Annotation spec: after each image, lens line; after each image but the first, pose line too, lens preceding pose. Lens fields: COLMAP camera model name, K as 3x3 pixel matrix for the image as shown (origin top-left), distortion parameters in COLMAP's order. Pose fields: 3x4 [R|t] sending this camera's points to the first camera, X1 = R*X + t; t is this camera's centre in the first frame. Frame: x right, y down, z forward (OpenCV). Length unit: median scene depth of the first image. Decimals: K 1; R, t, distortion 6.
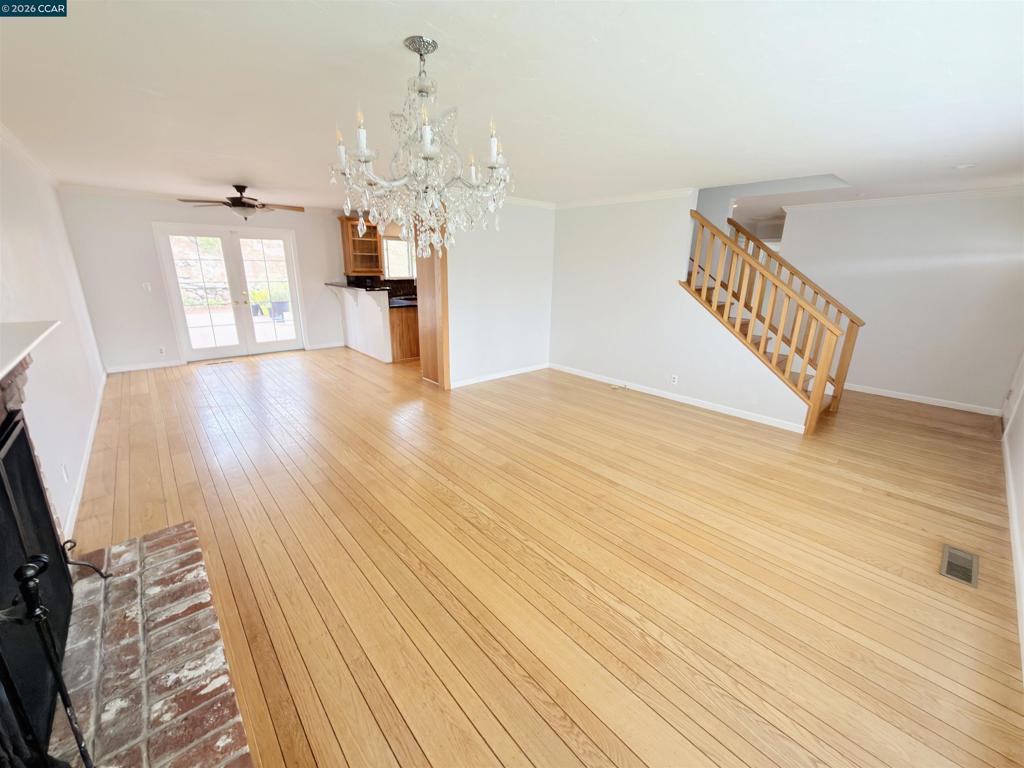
lens RADIAL K [[409.2, 0, 509.9], [0, 409.2, 382.2], [0, 0, 1]] dist [0.000772, -0.000083]
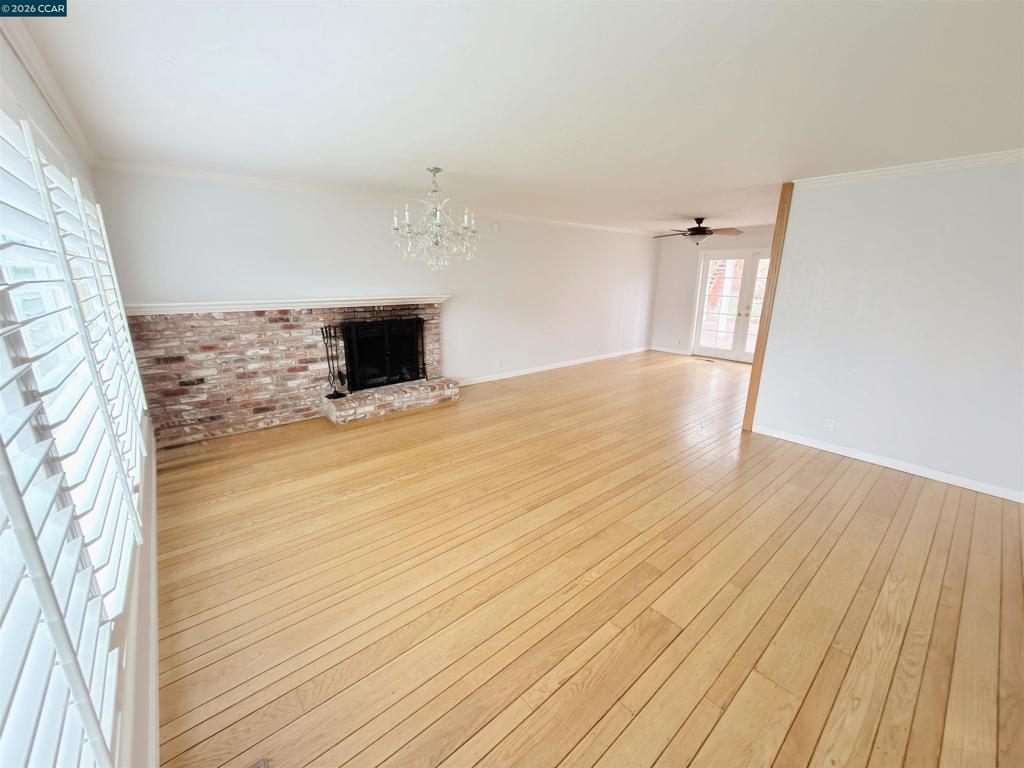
lens RADIAL K [[409.2, 0, 513.7], [0, 409.2, 383.7], [0, 0, 1]] dist [0.000772, -0.000083]
pose [[-0.021690, 0.239878, -0.970561, 0.871250], [-0.286672, 0.928532, 0.235897, -0.176852], [0.957783, 0.283350, 0.048627, 0.675147]]
